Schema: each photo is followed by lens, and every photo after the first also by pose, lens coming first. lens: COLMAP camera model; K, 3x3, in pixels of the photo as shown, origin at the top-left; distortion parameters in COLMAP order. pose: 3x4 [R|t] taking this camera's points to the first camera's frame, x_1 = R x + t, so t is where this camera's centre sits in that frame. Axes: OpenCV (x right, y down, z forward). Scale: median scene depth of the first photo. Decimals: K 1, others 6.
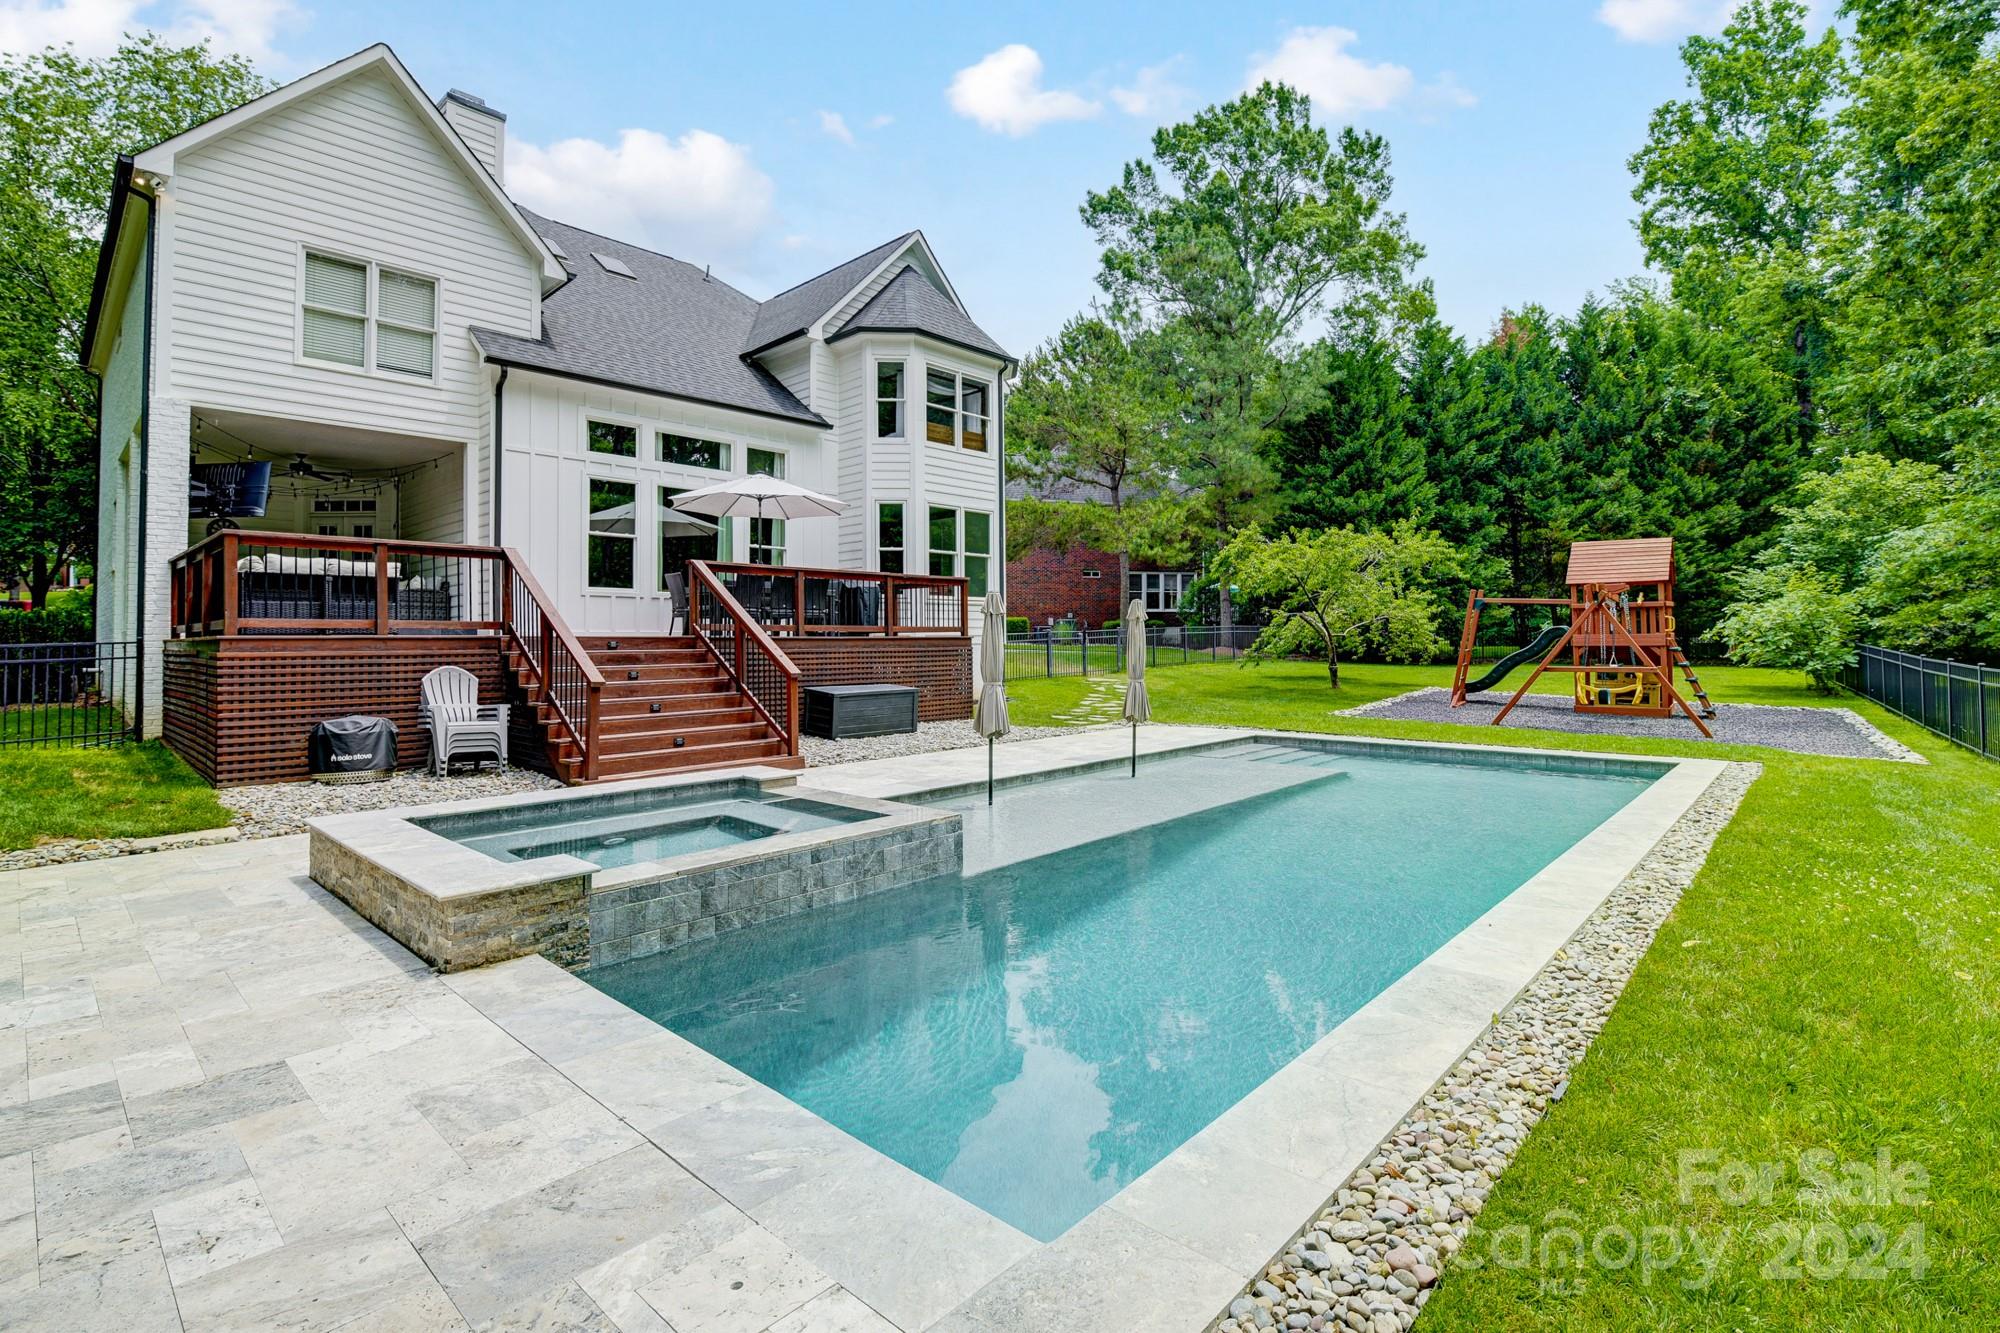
lens RADIAL K [[890.8, 0, 1005.9], [0, 890.8, 621.6], [0, 0, 1]] dist [-0.003597, -0.005990]
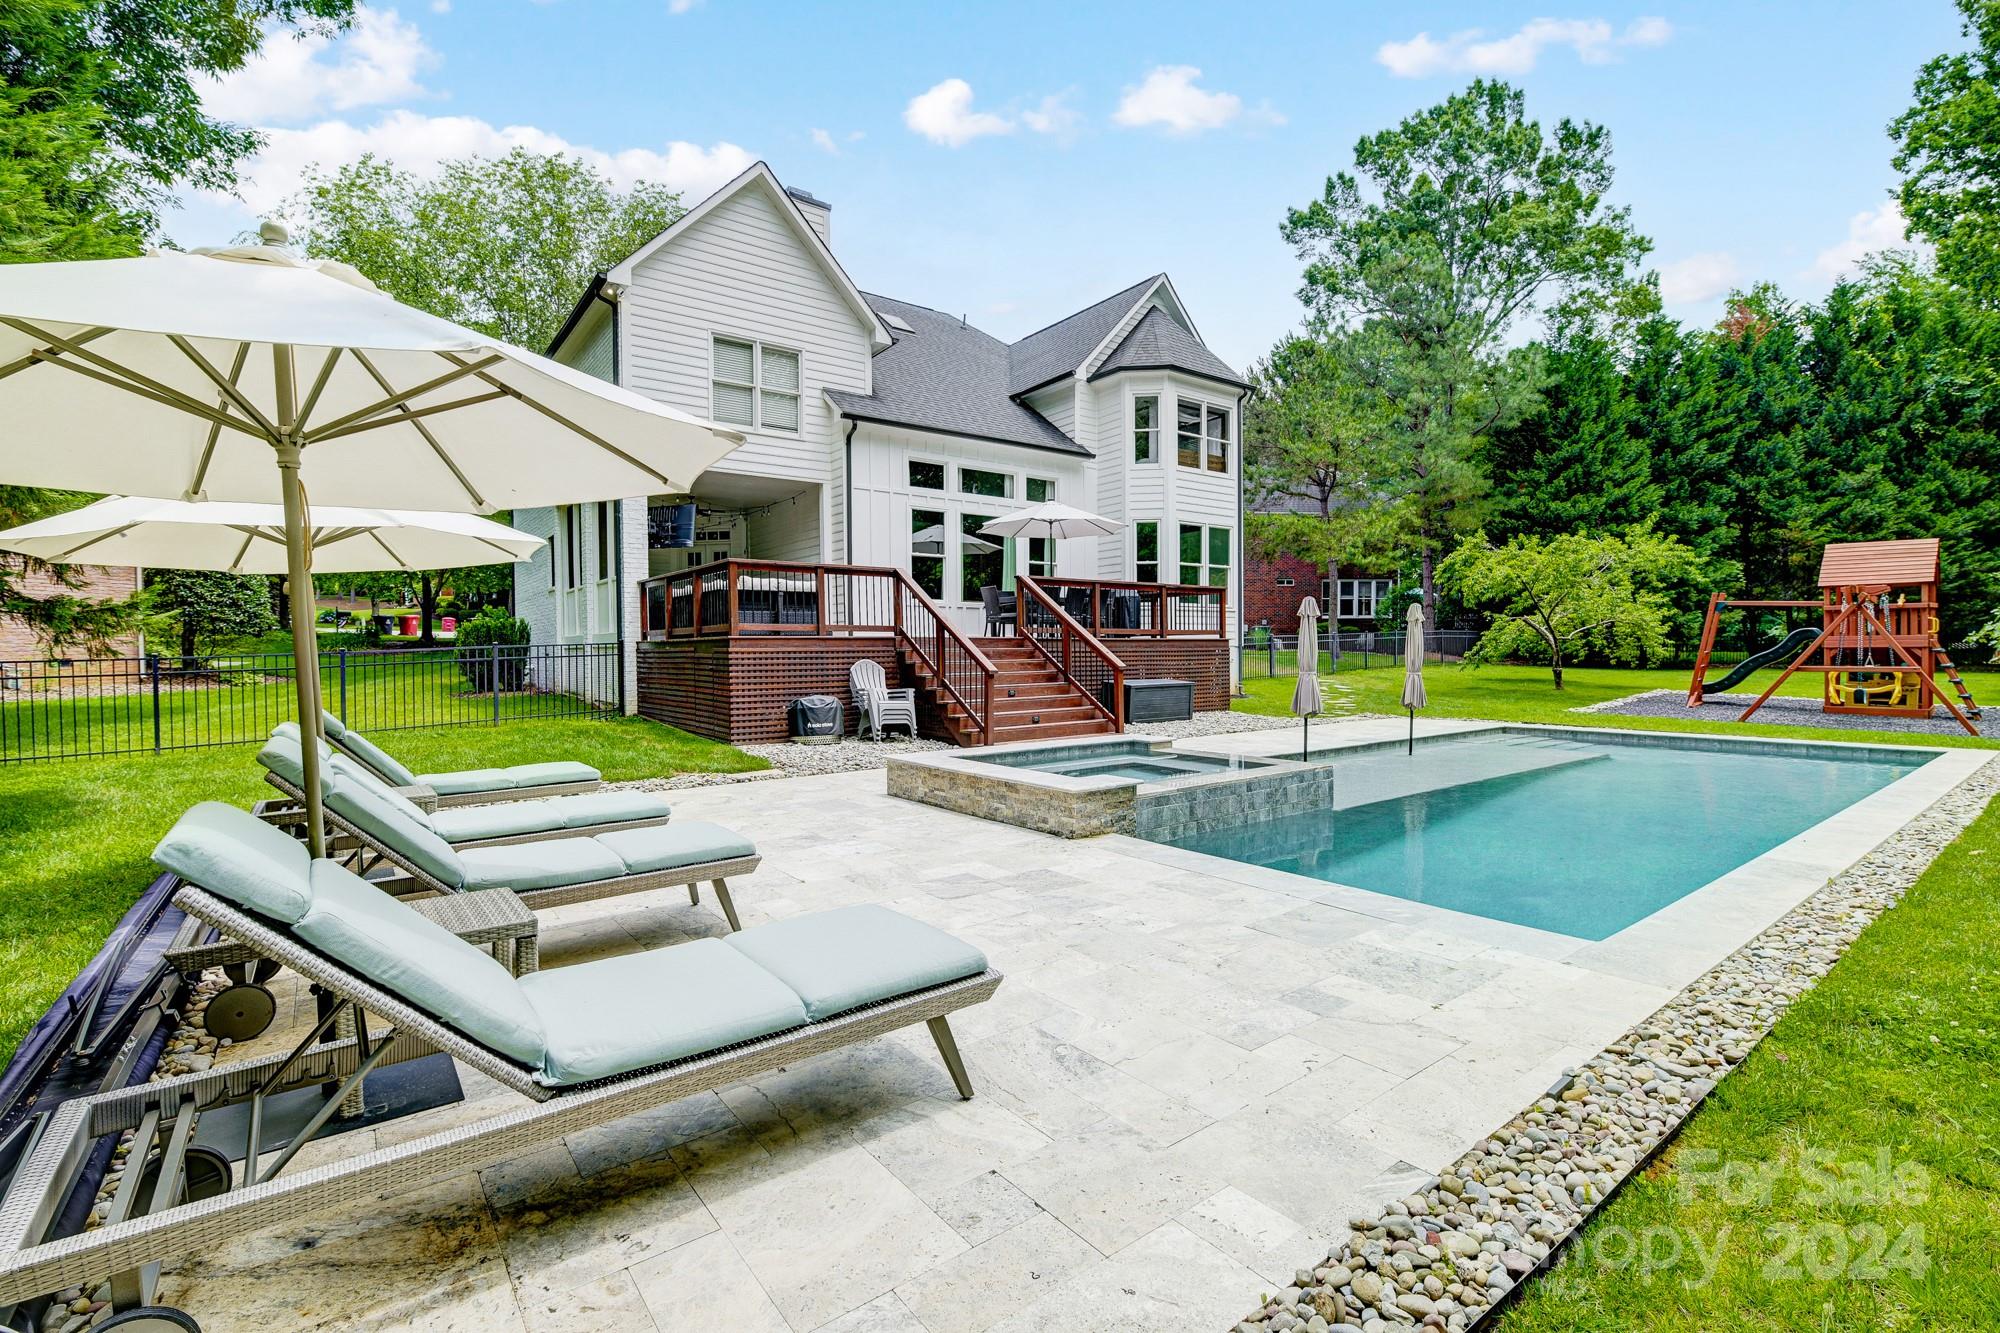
lens RADIAL K [[890.8, 0, 982.2], [0, 890.8, 672.3], [0, 0, 1]] dist [-0.003597, -0.005990]
pose [[0.985658, 0.003143, -0.168723, -0.139571], [0.004442, 0.998997, 0.044559, 0.006690], [0.168694, -0.044670, 0.984656, -0.157700]]
